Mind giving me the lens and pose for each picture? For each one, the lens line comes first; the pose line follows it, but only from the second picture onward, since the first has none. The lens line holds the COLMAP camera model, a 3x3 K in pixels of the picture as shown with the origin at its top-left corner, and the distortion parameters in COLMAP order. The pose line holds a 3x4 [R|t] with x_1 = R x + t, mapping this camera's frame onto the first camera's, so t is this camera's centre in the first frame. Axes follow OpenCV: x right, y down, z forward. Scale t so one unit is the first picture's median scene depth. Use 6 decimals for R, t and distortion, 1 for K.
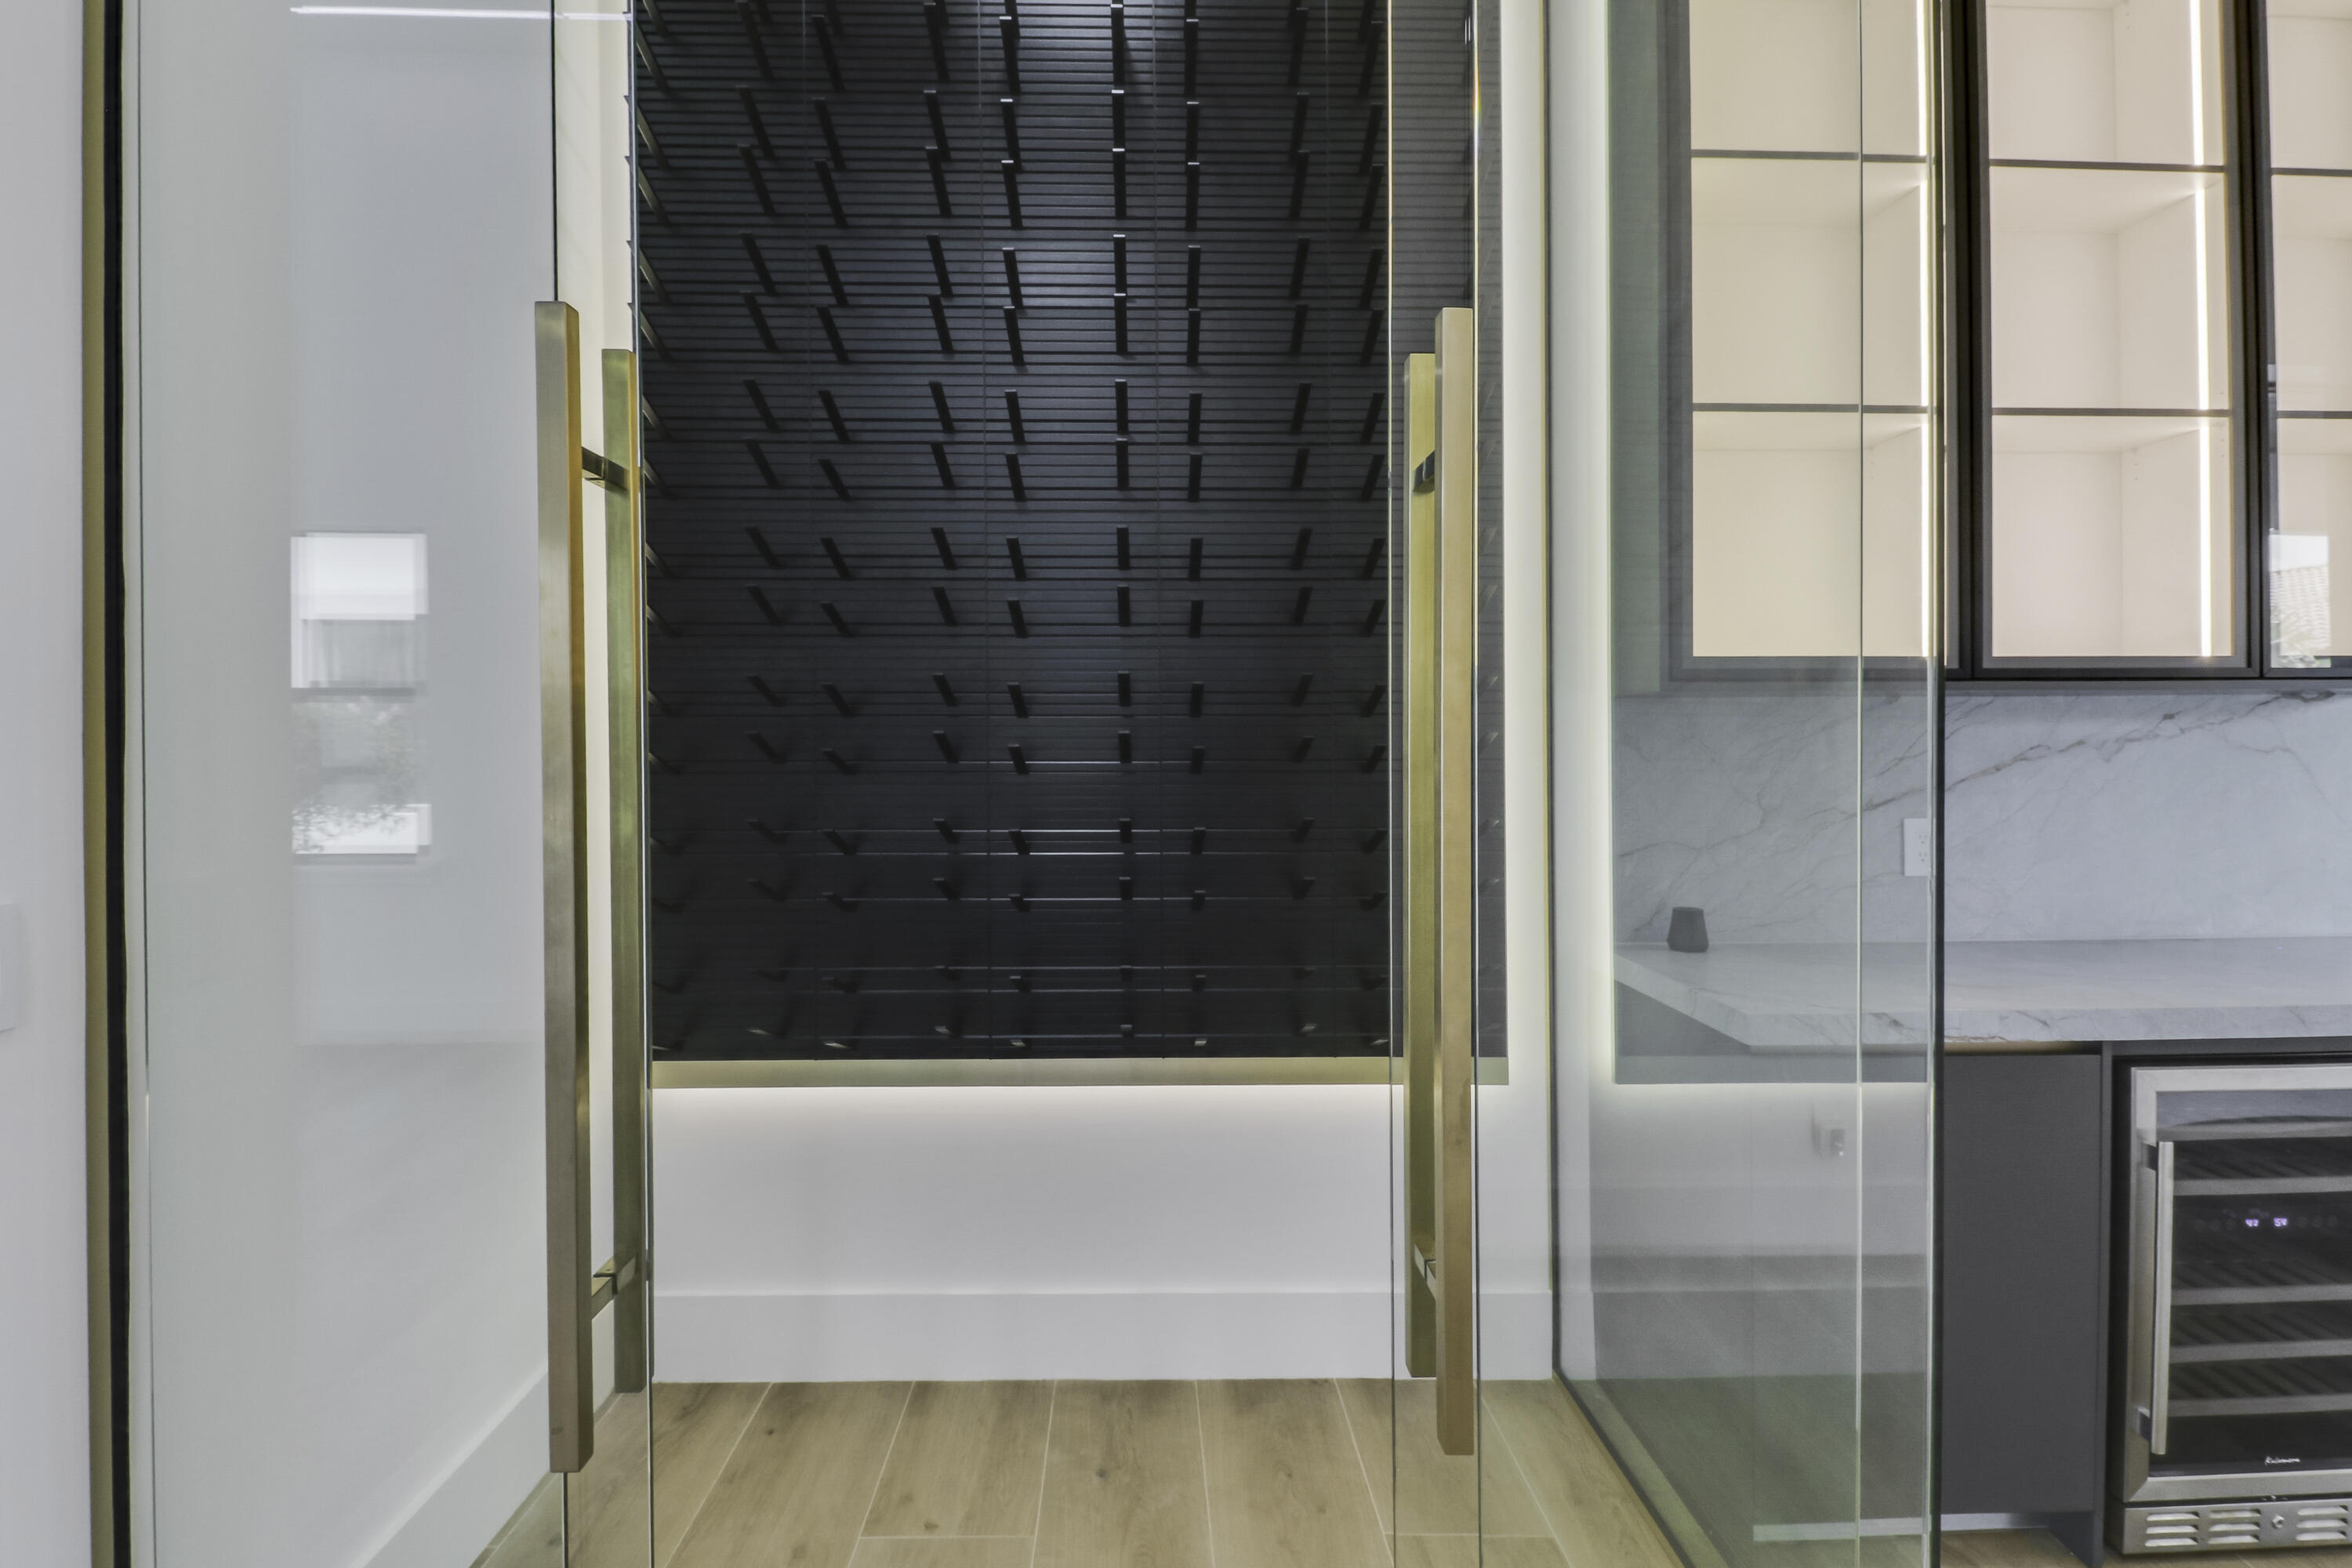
lens RADIAL K [[1110.1, 0, 1178.9], [0, 1110.1, 767.2], [0, 0, 1]] dist [0.000141, 0.000469]
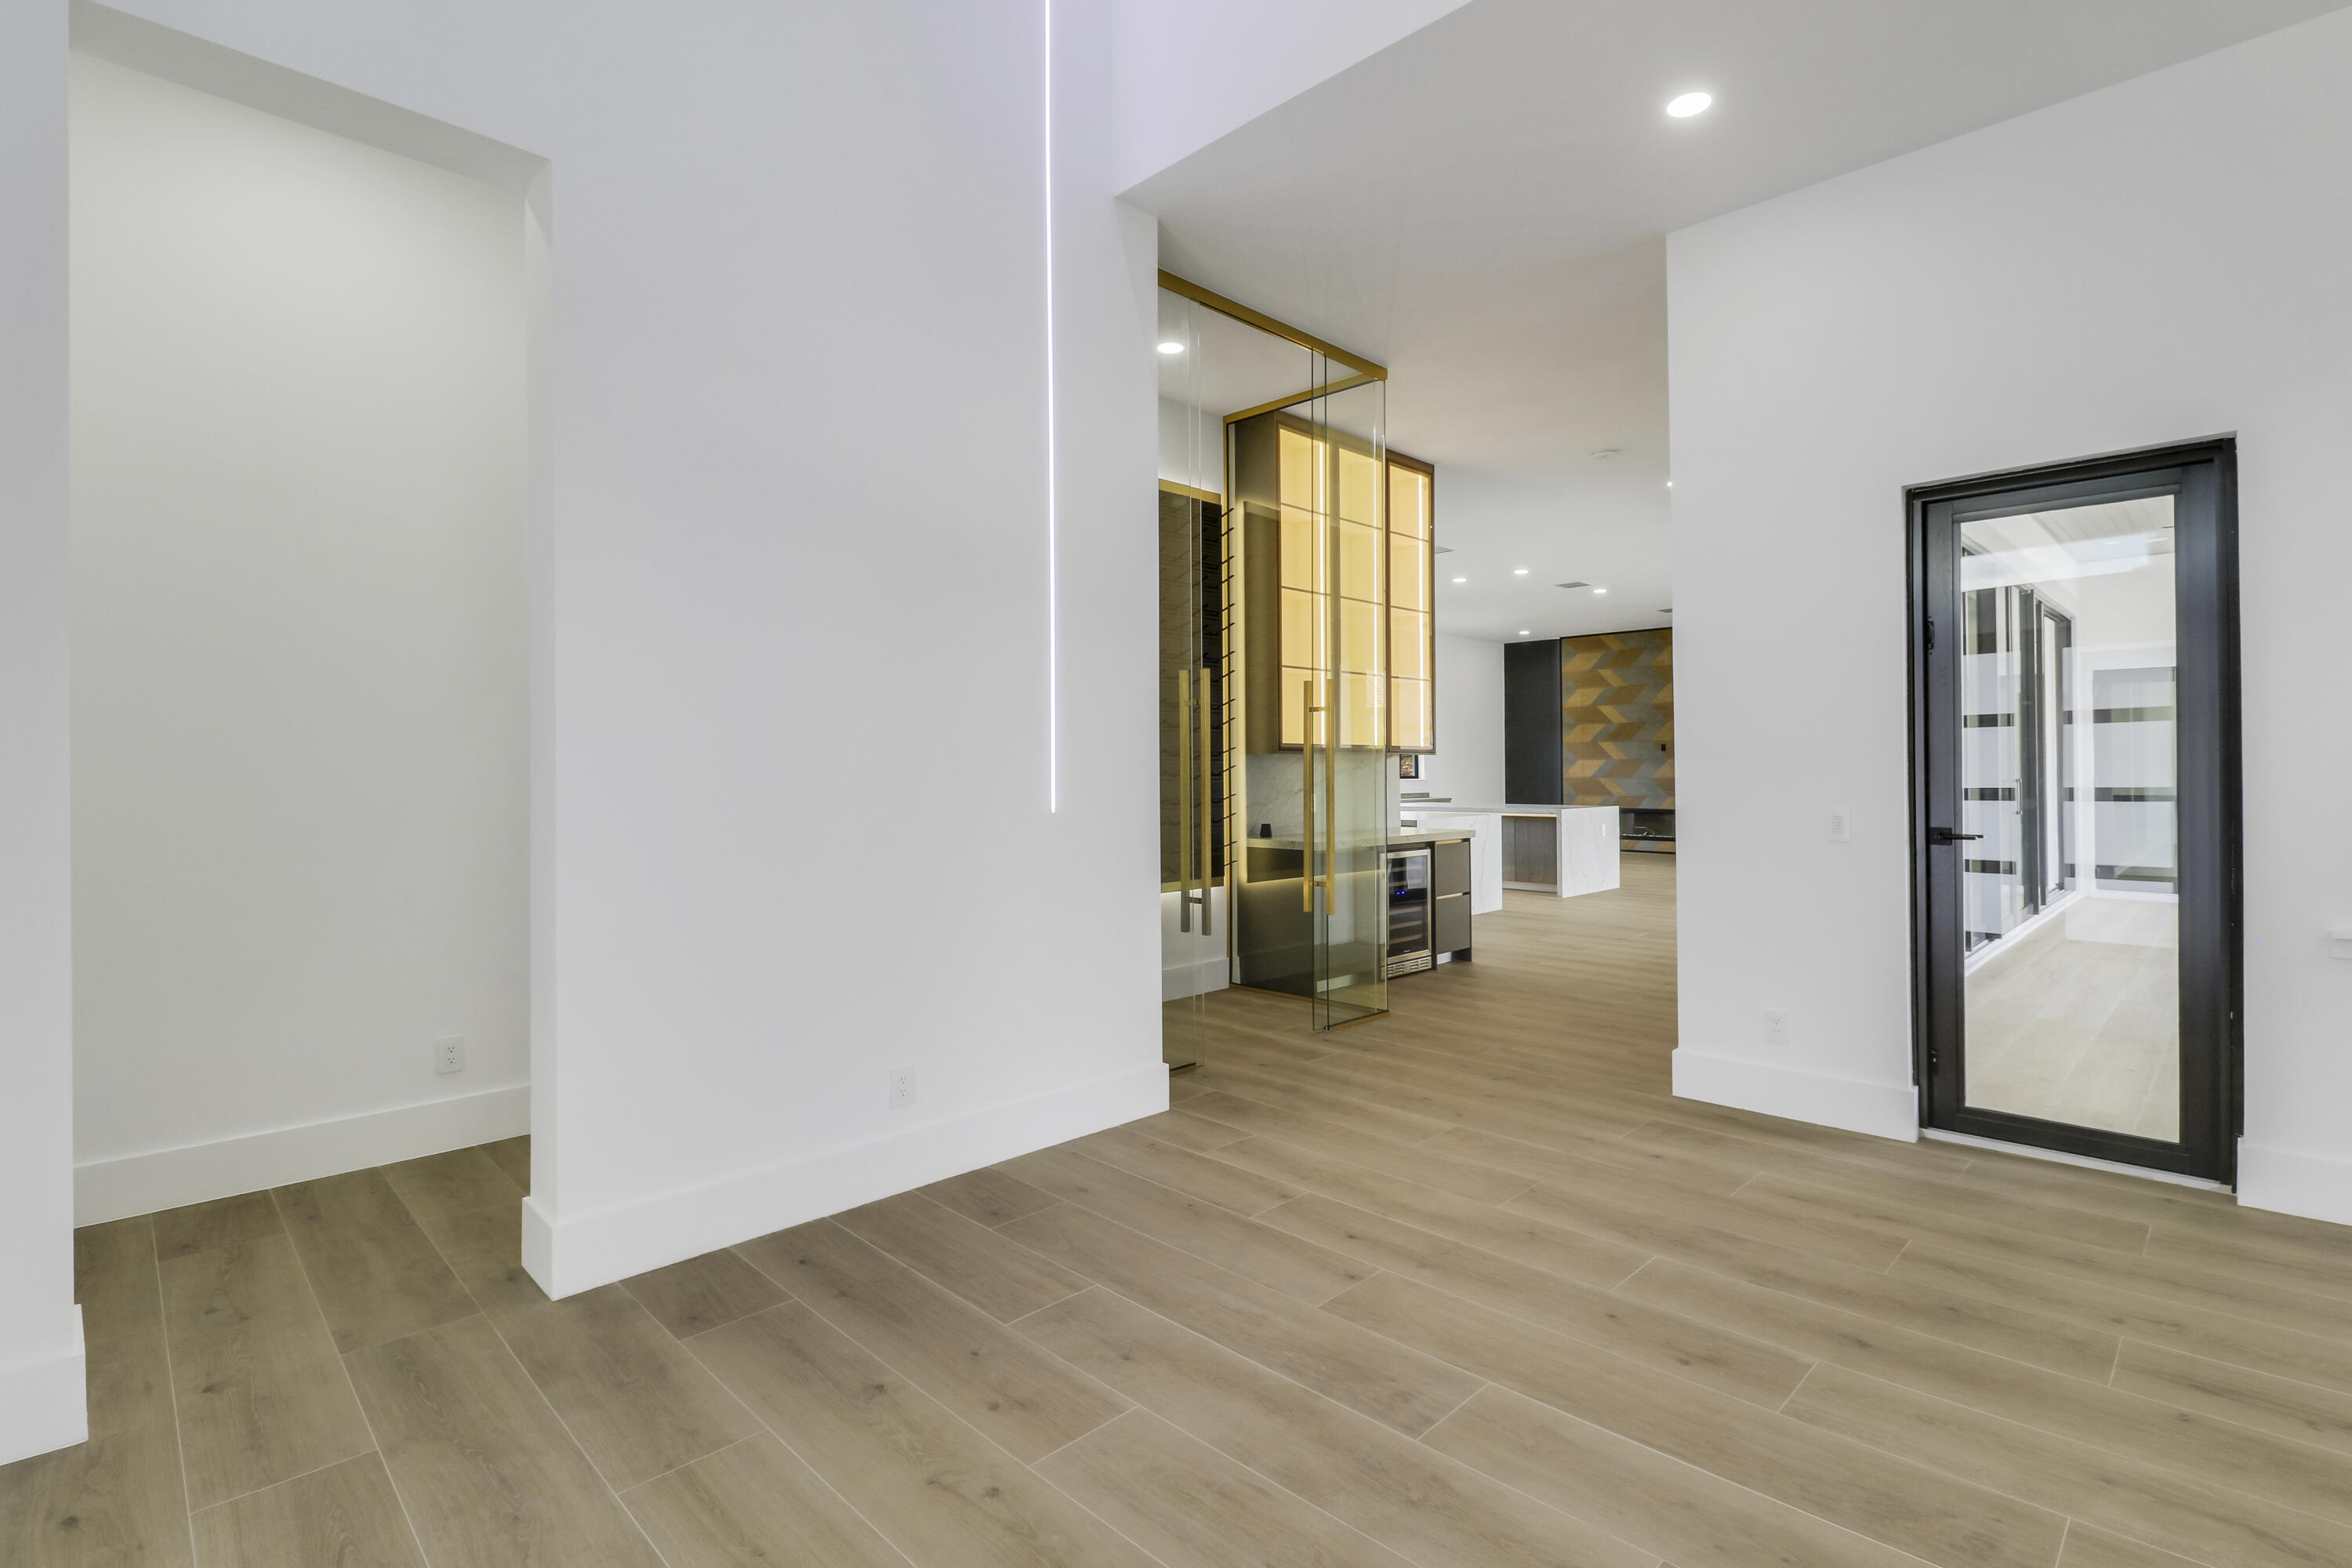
lens RADIAL K [[1110.1, 0, 1178.9], [0, 1110.1, 767.2], [0, 0, 1]] dist [0.000141, 0.000469]
pose [[0.740183, 0.005265, 0.672385, -1.765393], [-0.008759, 0.999960, 0.001812, -0.030038], [-0.672349, -0.007231, 0.740199, -1.089359]]
